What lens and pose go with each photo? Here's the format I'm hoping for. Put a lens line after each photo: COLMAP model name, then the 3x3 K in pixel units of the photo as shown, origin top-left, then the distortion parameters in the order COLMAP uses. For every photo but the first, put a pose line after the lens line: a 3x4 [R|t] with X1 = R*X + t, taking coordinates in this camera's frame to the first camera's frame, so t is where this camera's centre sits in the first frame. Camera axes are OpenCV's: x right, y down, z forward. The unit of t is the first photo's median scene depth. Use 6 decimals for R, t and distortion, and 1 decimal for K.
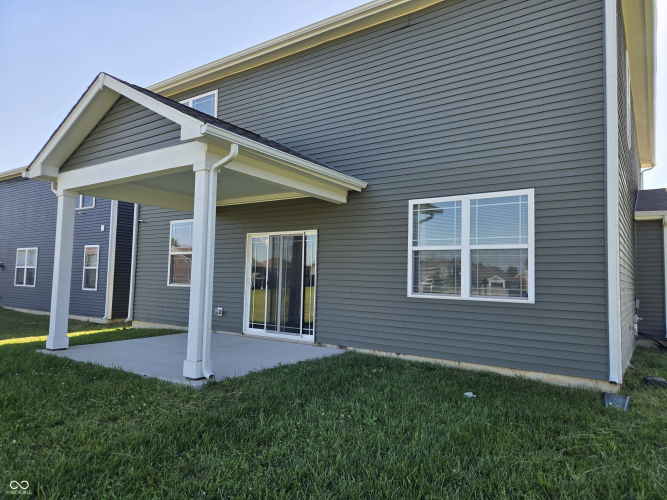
lens RADIAL K [[455.1, 0, 332.8], [0, 455.1, 250.5], [0, 0, 1]] dist [0.050660, -0.014267]
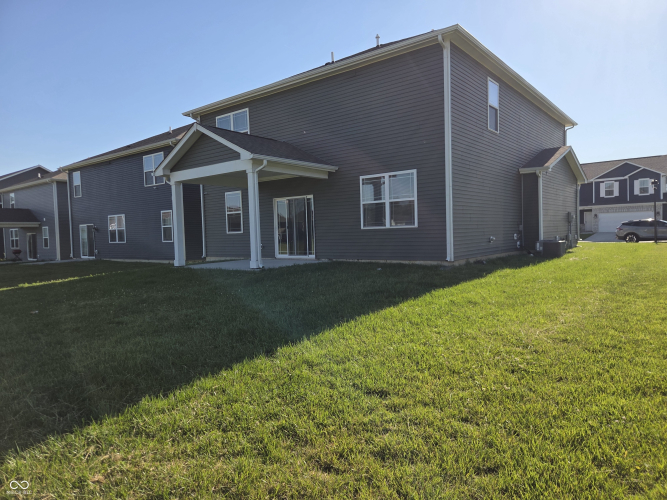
lens RADIAL K [[455.1, 0, 332.2], [0, 455.1, 250.2], [0, 0, 1]] dist [0.050660, -0.014267]
pose [[0.996530, -0.052518, -0.064567, 0.160935], [0.058924, 0.993070, 0.101687, -0.008884], [0.058779, -0.105138, 0.992719, -0.864086]]
